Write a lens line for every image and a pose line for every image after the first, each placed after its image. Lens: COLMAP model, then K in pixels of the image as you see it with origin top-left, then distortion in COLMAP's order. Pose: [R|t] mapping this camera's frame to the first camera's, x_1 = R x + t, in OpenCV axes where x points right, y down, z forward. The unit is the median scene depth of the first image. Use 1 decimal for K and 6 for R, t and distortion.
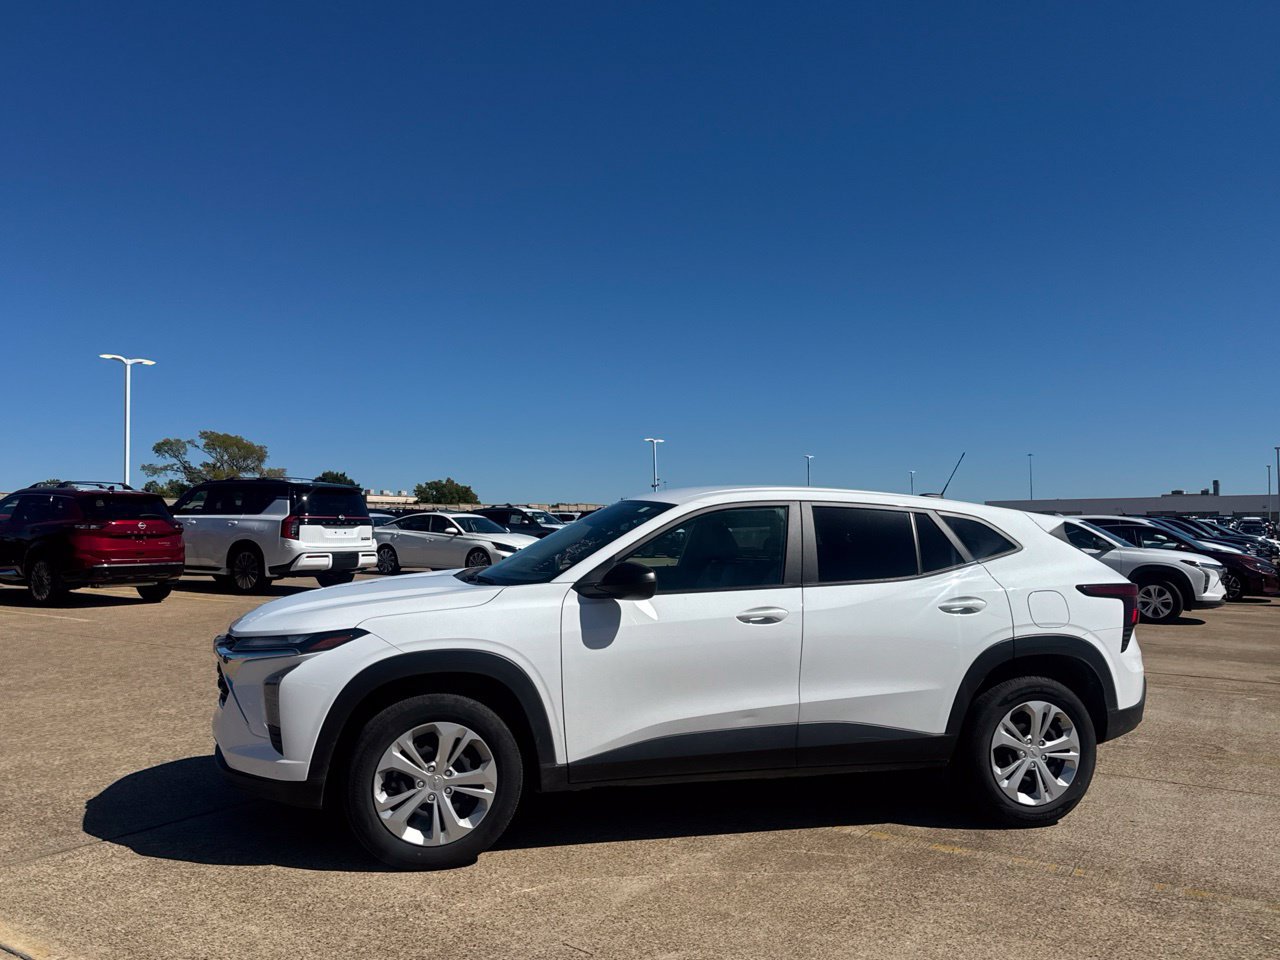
lens RADIAL K [[1003.4, 0, 637.3], [0, 1003.4, 476.3], [0, 0, 1]] dist [0.115025, -0.172030]
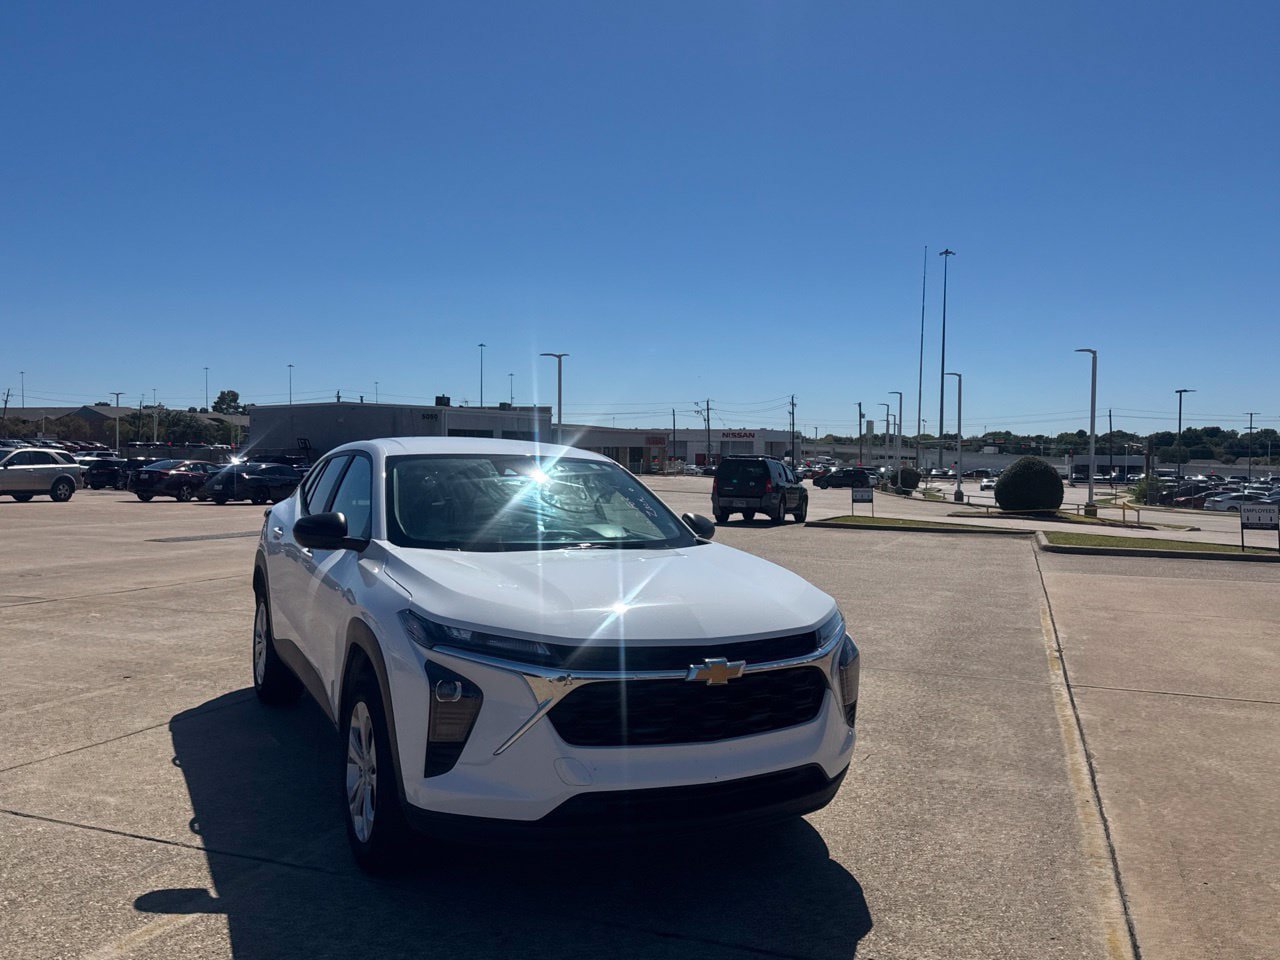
lens RADIAL K [[1023.2, 0, 640.0], [0, 1023.2, 480.0], [0, 0, 1]] dist [0.002505, -0.002038]
pose [[-0.212853, -0.030370, 0.976612, -1.074830], [-0.067204, 0.997605, 0.016376, 0.030123], [-0.974770, -0.062147, -0.214385, 1.222697]]
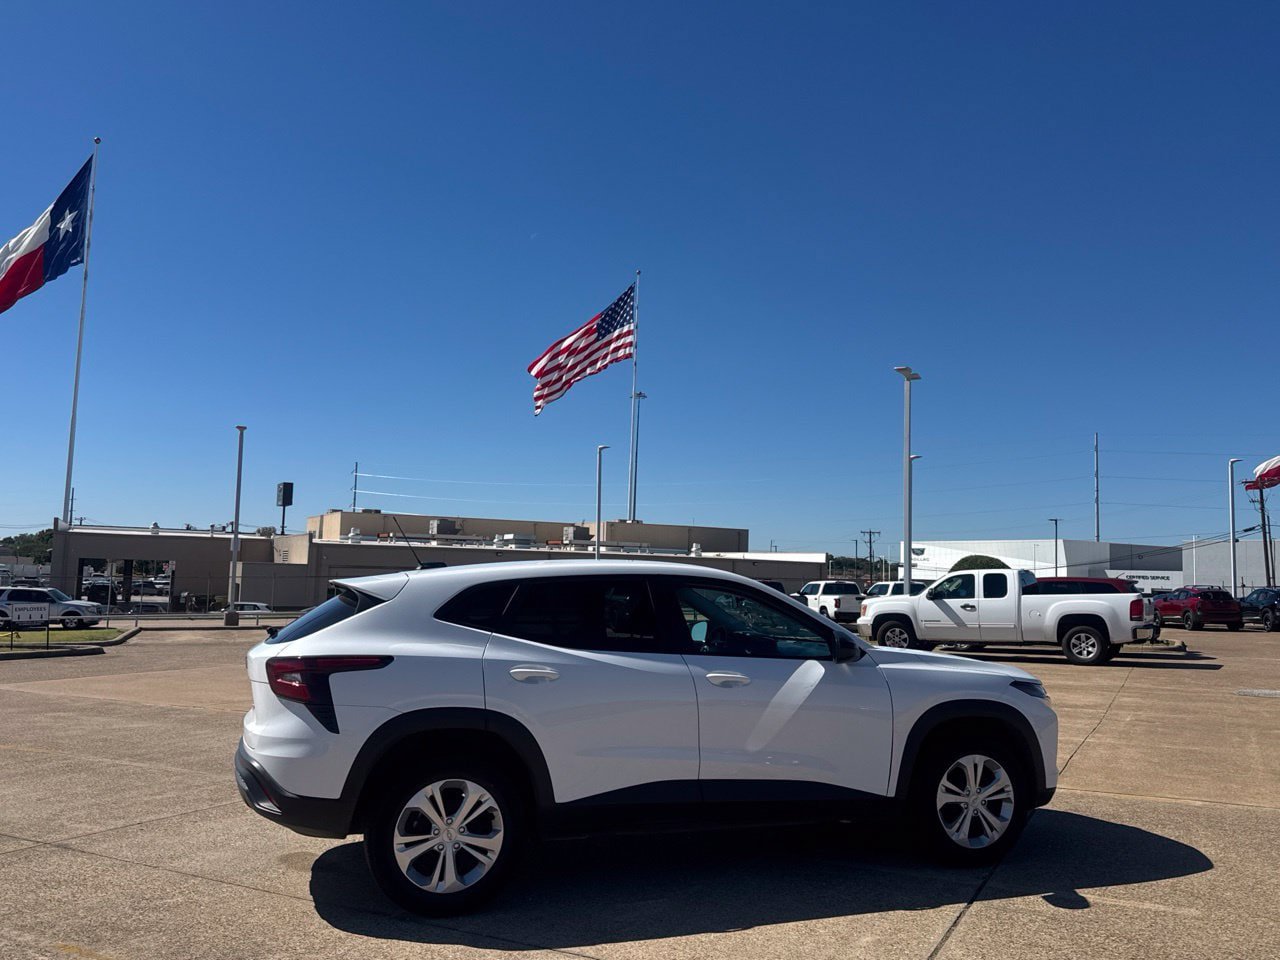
lens RADIAL K [[1003.4, 0, 637.3], [0, 1003.4, 476.3], [0, 0, 1]] dist [0.115025, -0.172030]
pose [[-0.997155, -0.031893, -0.068293, 0.199588], [-0.021325, 0.988422, -0.150222, 0.096110], [0.072293, -0.148338, -0.986291, 2.420767]]
